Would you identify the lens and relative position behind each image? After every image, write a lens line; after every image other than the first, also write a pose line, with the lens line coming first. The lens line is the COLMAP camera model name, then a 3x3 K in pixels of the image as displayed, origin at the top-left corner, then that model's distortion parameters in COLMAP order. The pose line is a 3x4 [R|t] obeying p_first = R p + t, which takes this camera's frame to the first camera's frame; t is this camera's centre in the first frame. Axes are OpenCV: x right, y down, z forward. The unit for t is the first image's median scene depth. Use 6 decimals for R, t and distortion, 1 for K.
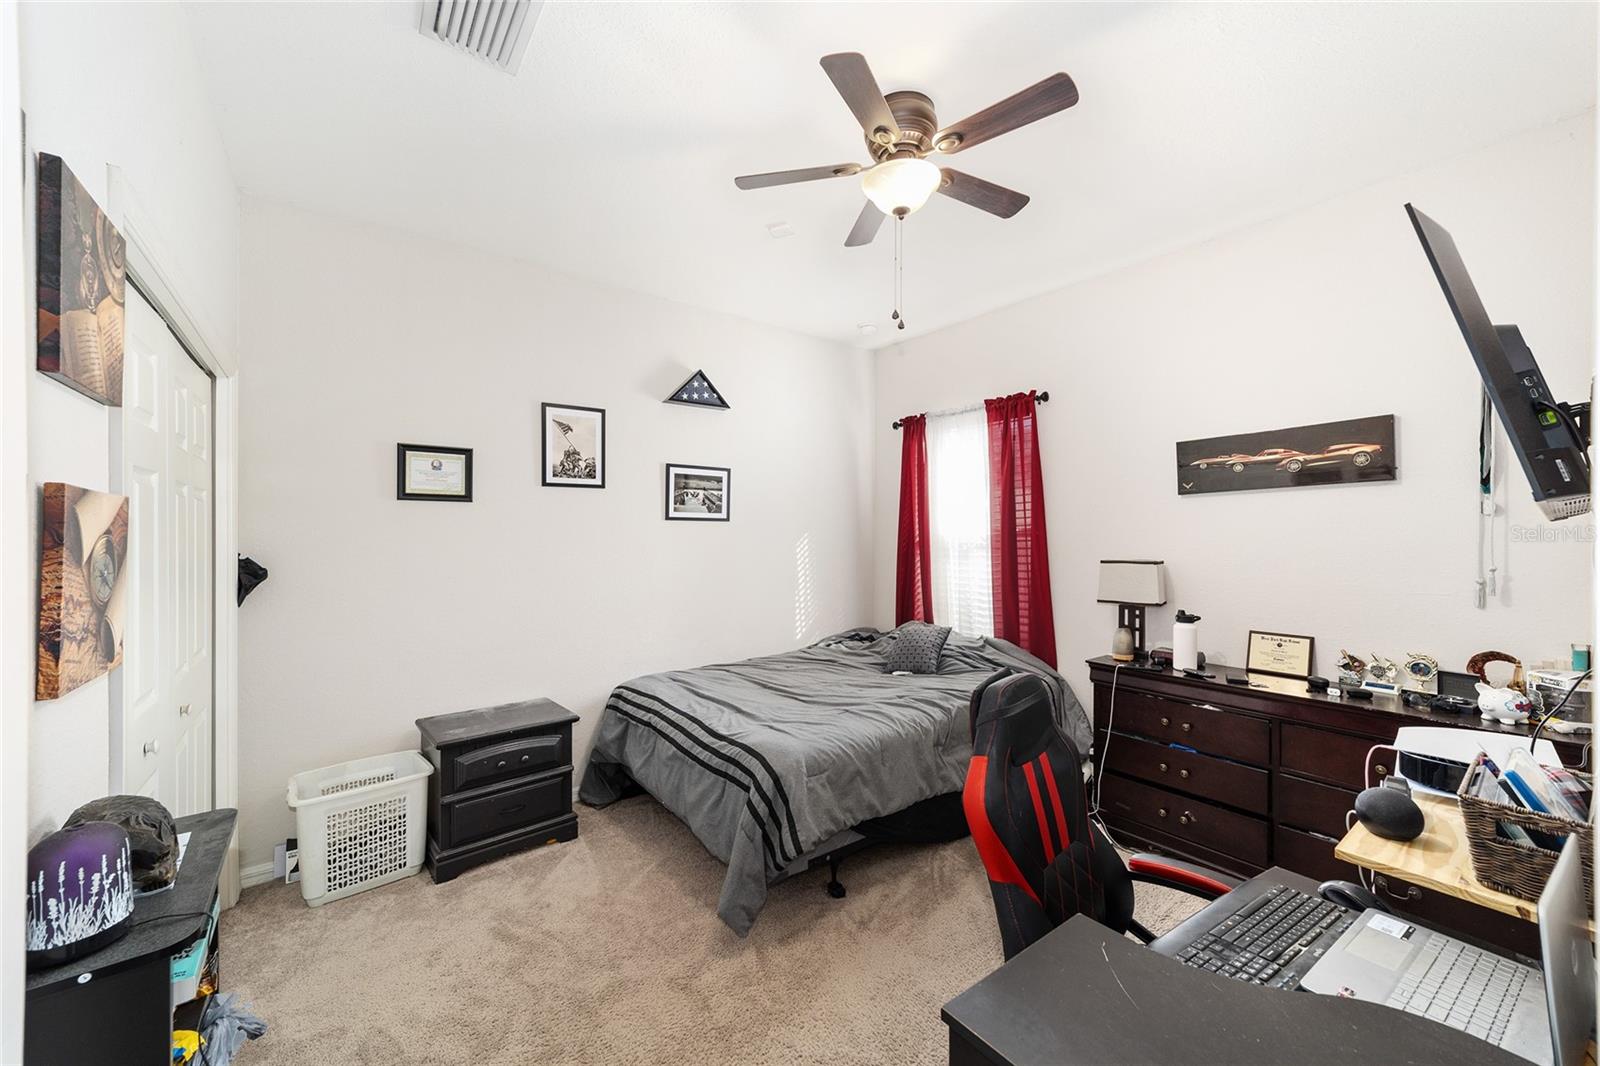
lens RADIAL K [[614.6, 0, 796.8], [0, 614.6, 532.3], [0, 0, 1]] dist [-0.009987, 0.004804]
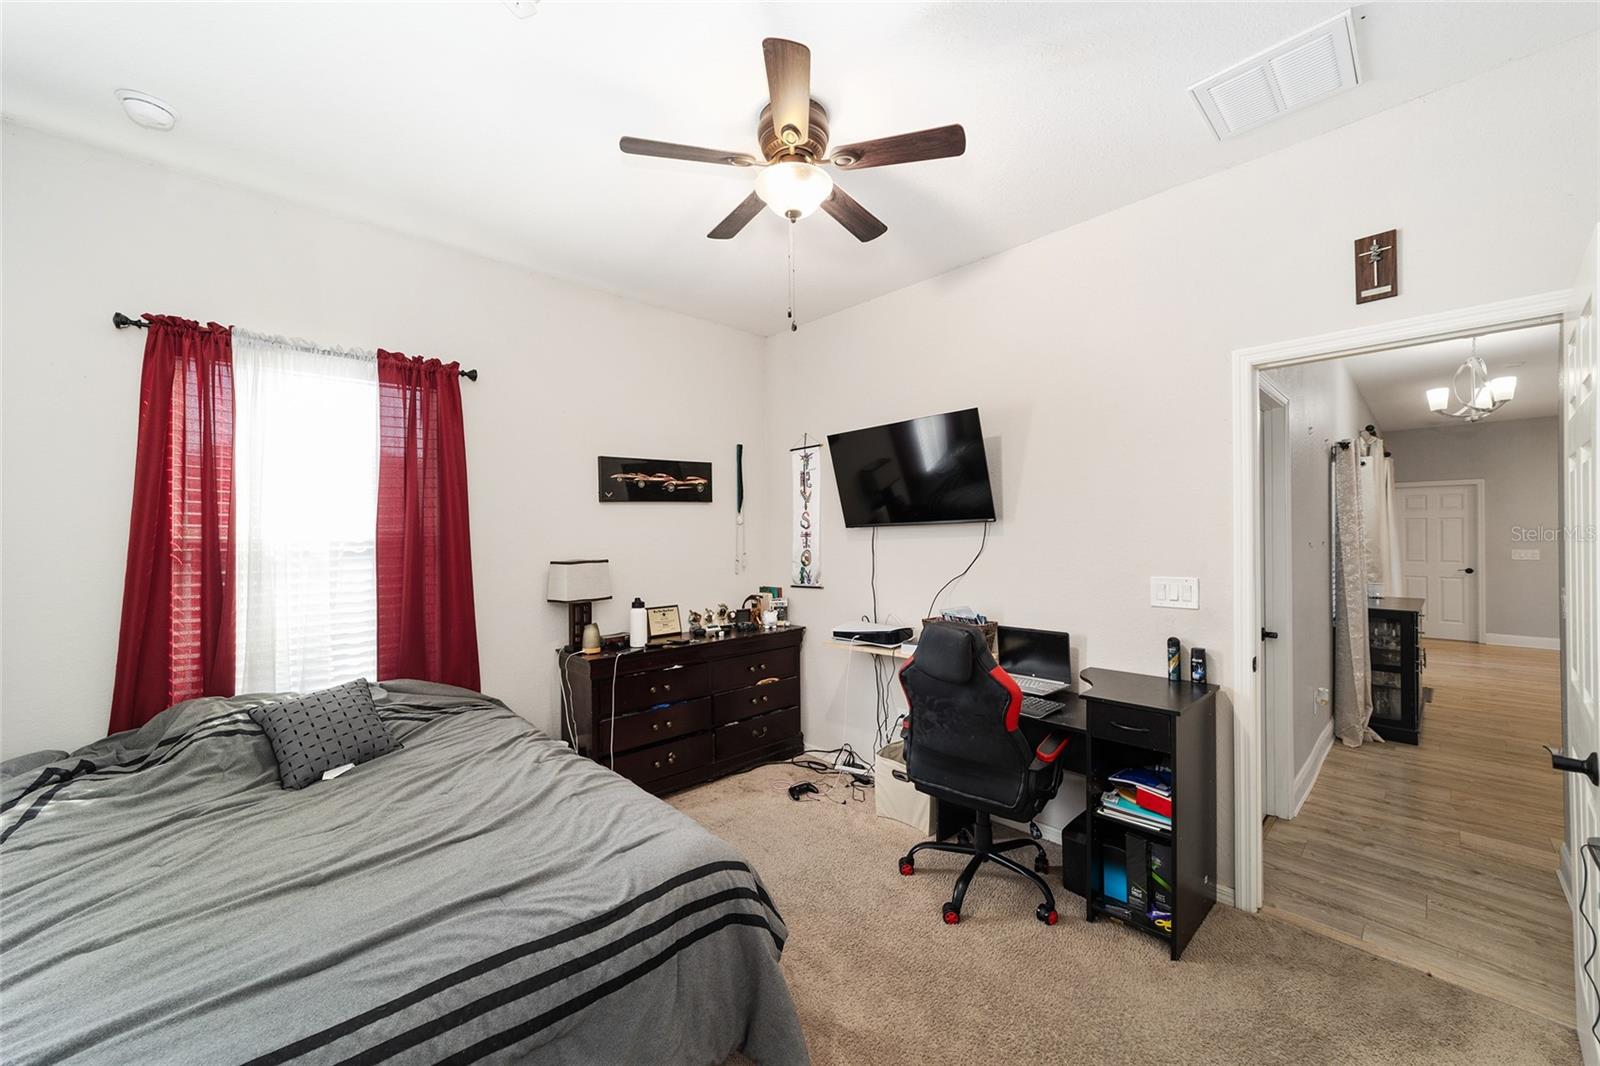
lens RADIAL K [[614.6, 0, 796.4], [0, 614.6, 529.0], [0, 0, 1]] dist [-0.009987, 0.004804]
pose [[-0.105917, 0.007998, 0.994343, -0.608737], [0.006700, 0.999951, -0.007329, 0.001567], [-0.994352, 0.005886, -0.105966, 0.806497]]
